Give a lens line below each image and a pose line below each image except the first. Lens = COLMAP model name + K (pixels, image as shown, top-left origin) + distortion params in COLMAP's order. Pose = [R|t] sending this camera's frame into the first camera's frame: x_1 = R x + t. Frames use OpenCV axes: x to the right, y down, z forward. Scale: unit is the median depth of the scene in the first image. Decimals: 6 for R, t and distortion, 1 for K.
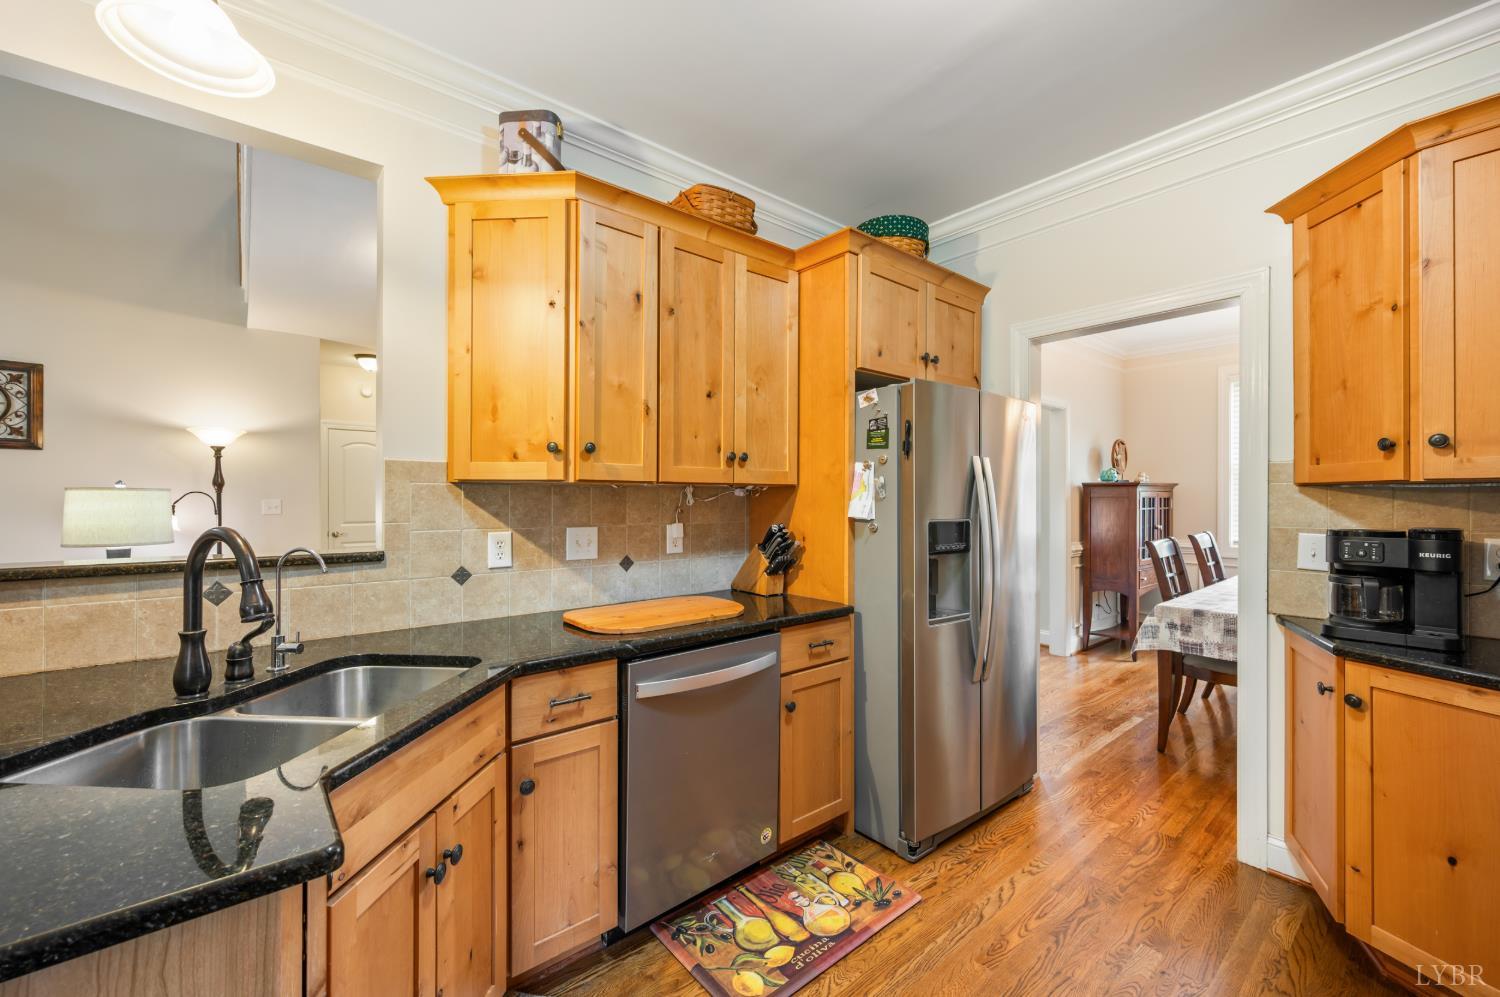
lens RADIAL K [[602.8, 0, 747.4], [0, 602.8, 501.5], [0, 0, 1]] dist [-0.003500, 0.000425]
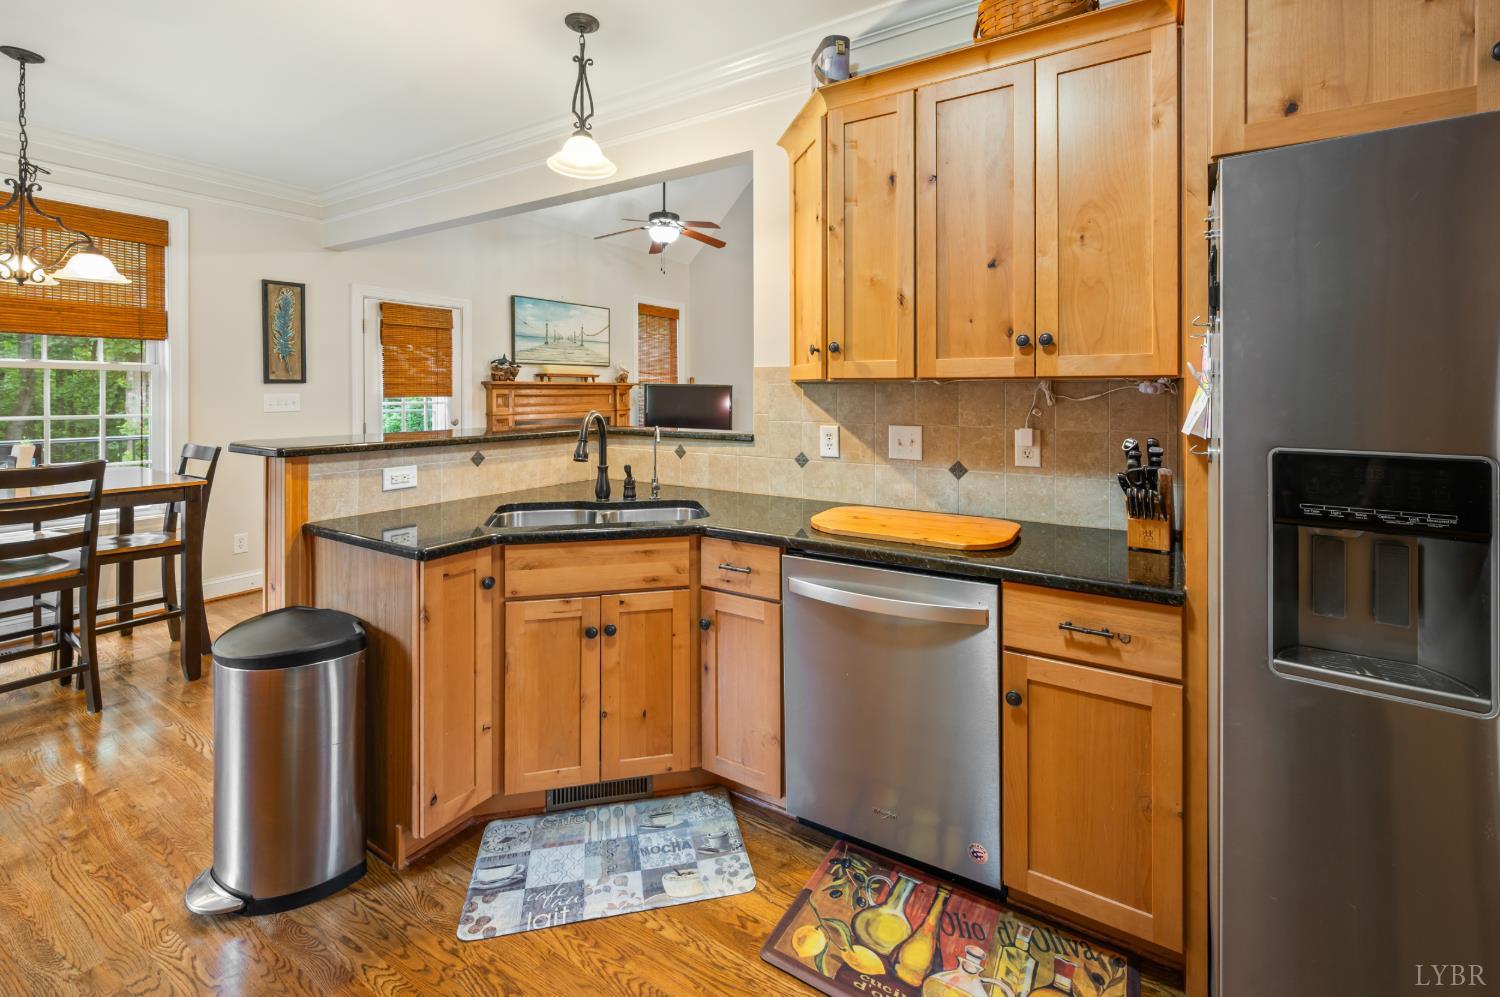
lens RADIAL K [[633.4, 0, 738.8], [0, 633.4, 397.7], [0, 0, 1]] dist [-0.000900, 0.000237]
pose [[0.315863, 0.008129, -0.948770, 0.676502], [-0.006752, 0.999957, 0.006319, -0.007977], [0.948781, 0.004410, 0.315904, 0.476061]]
